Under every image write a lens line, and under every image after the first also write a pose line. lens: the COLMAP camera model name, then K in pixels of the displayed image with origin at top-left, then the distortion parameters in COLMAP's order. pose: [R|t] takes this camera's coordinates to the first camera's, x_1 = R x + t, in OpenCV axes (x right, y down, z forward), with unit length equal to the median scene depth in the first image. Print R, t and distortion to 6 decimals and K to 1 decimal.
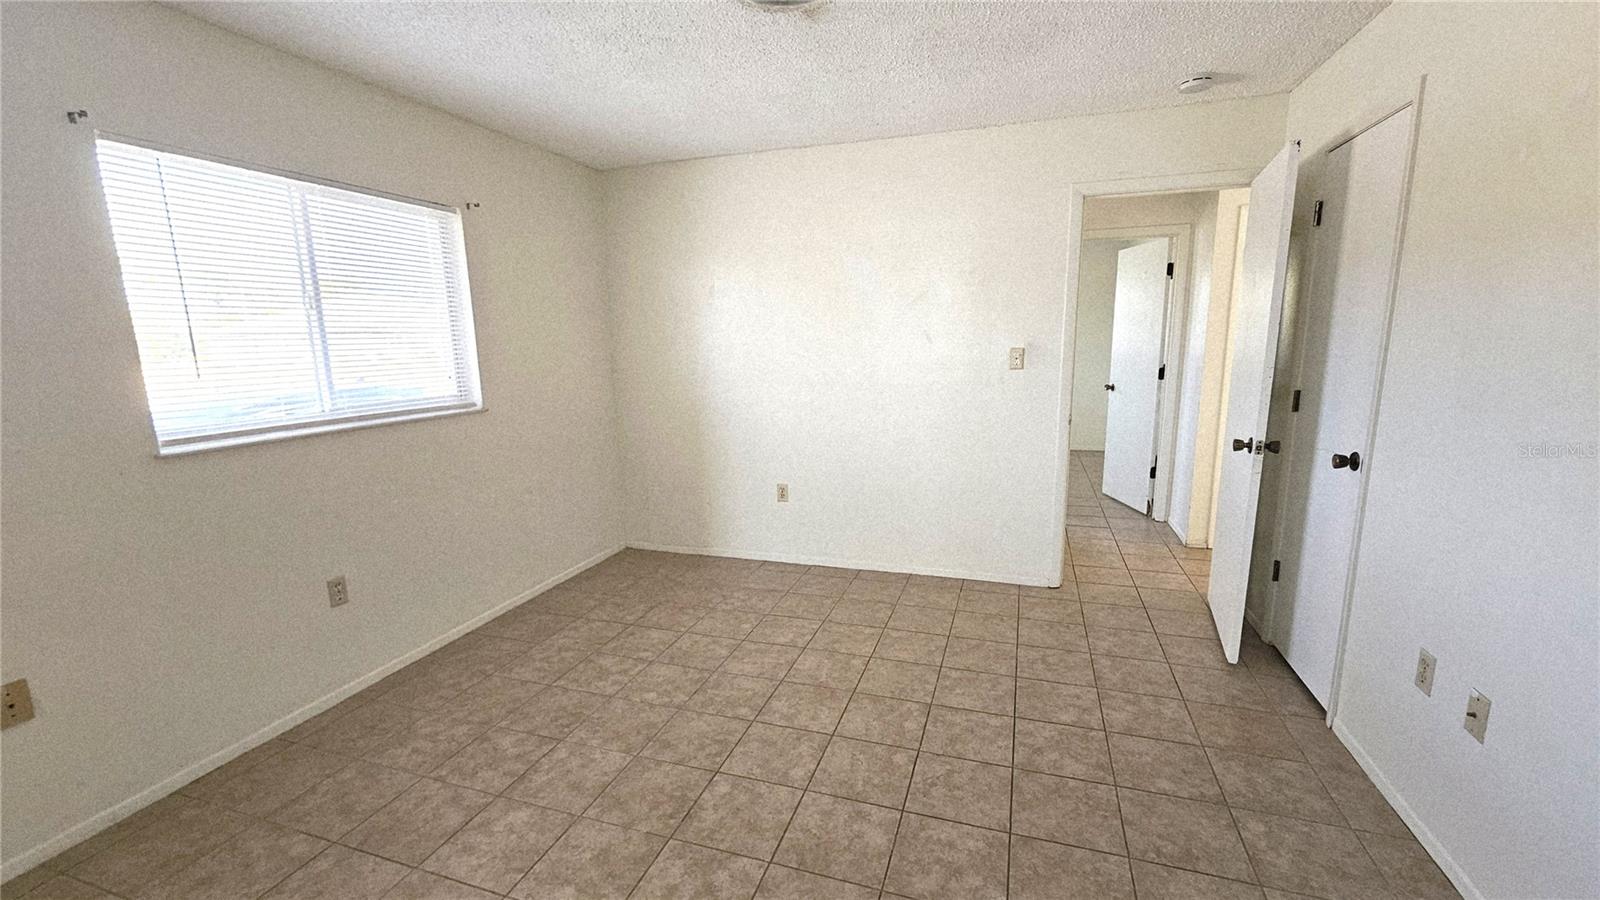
lens RADIAL K [[654.2, 0, 797.4], [0, 654.2, 462.1], [0, 0, 1]] dist [-0.003578, 0.001177]
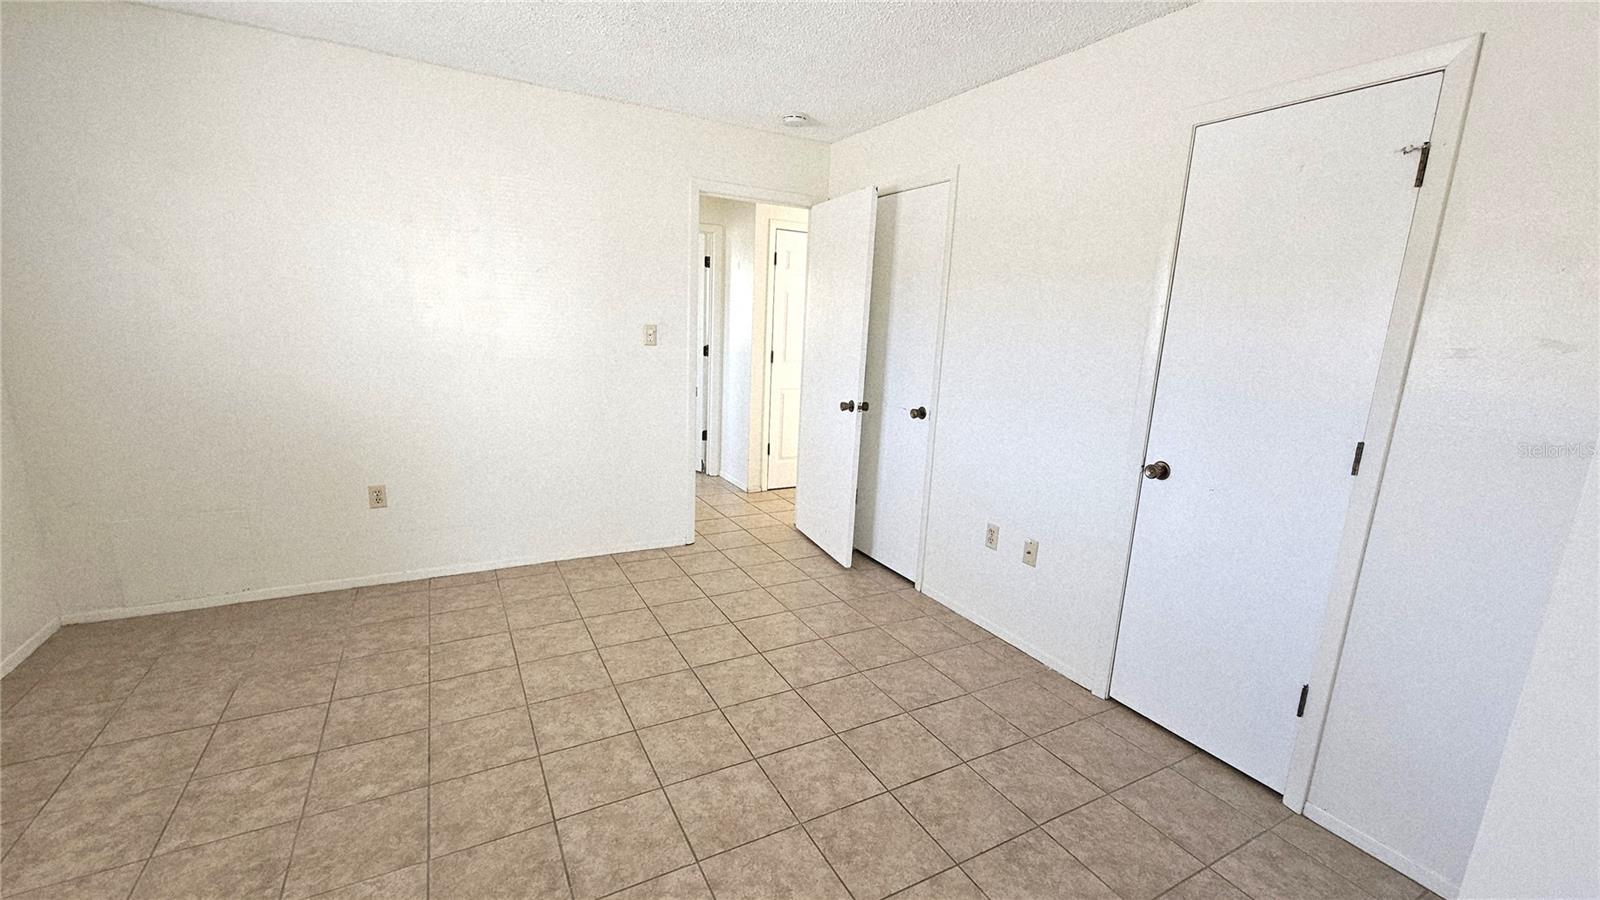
lens RADIAL K [[654.2, 0, 790.8], [0, 654.2, 459.1], [0, 0, 1]] dist [-0.003578, 0.001177]
pose [[0.679213, -0.103863, 0.726555, -0.421703], [0.078504, 0.994538, 0.068783, -0.021105], [-0.729731, 0.010320, 0.683656, 0.173092]]
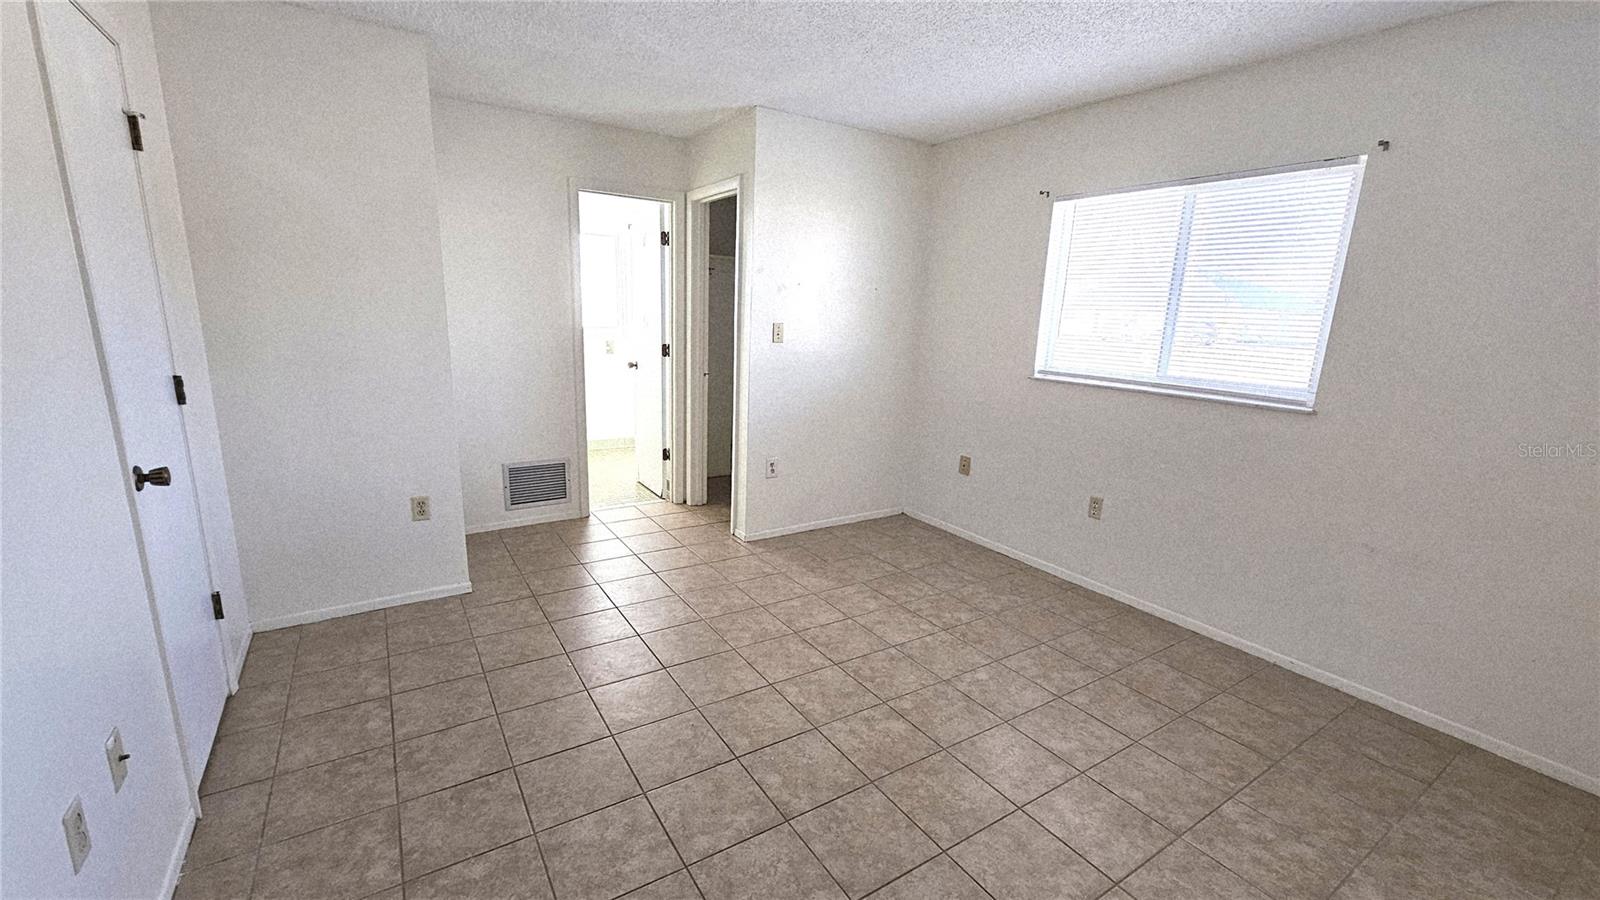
lens RADIAL K [[654.2, 0, 799.2], [0, 654.2, 458.5], [0, 0, 1]] dist [-0.003578, 0.001177]
pose [[-0.614781, 0.174178, -0.769224, 0.706930], [-0.171109, 0.922624, 0.345667, -0.264531], [0.769913, 0.344131, -0.537408, 1.299779]]
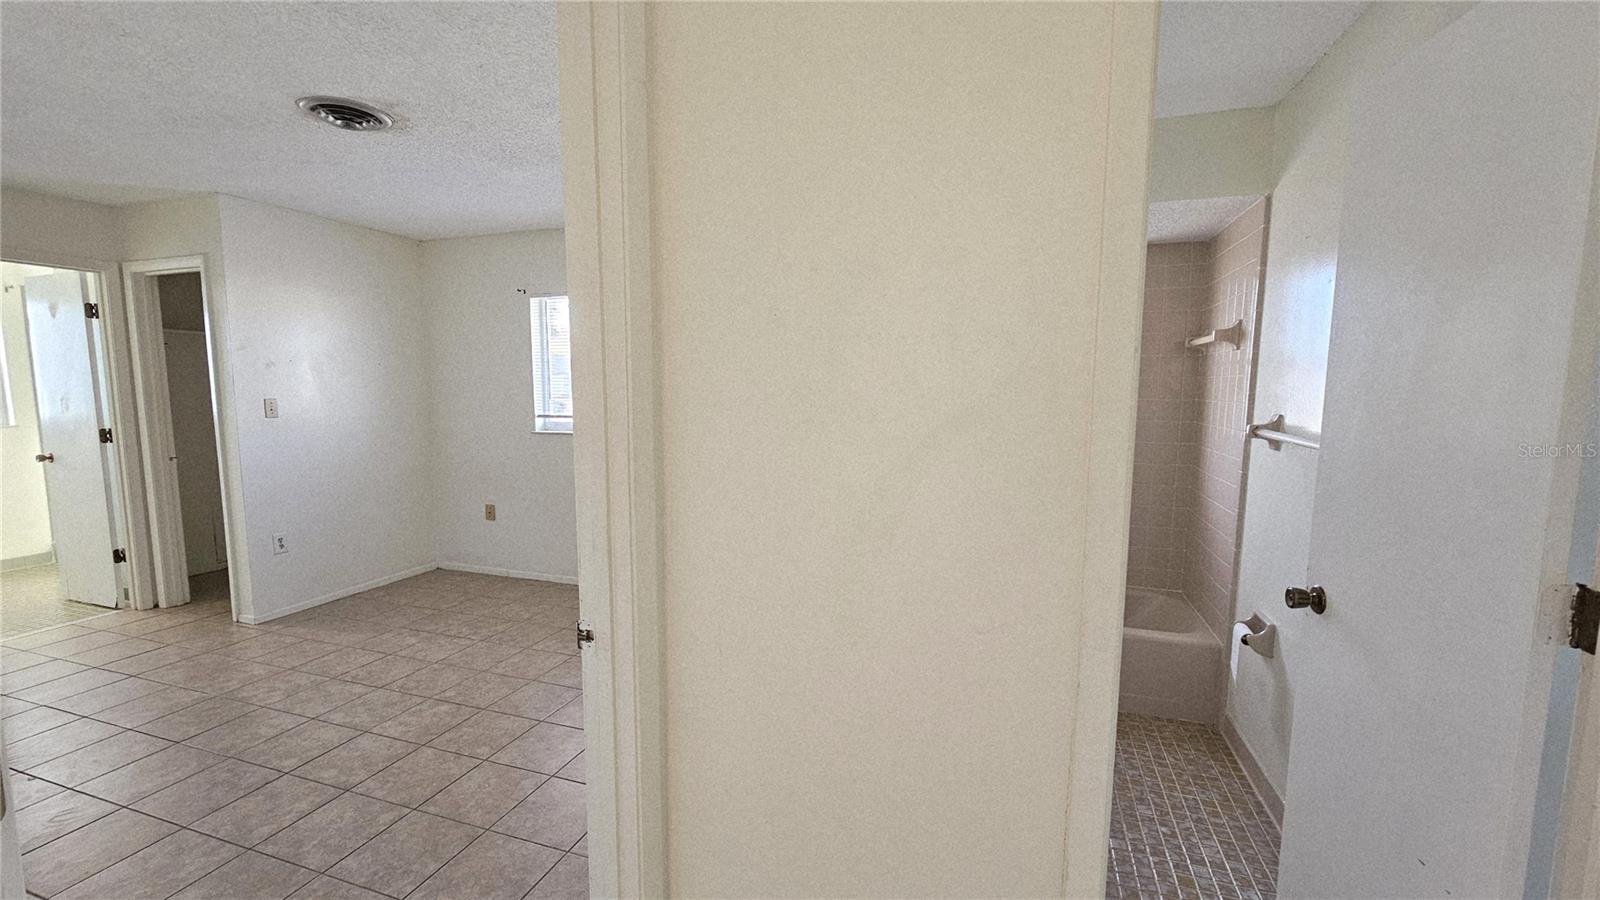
lens RADIAL K [[654.2, 0, 797.0], [0, 654.2, 461.8], [0, 0, 1]] dist [-0.003578, 0.001177]
pose [[0.005570, 0.136063, -0.990684, 1.069026], [-0.190828, 0.972638, 0.132512, -0.317636], [0.981608, 0.188313, 0.031382, 1.538604]]
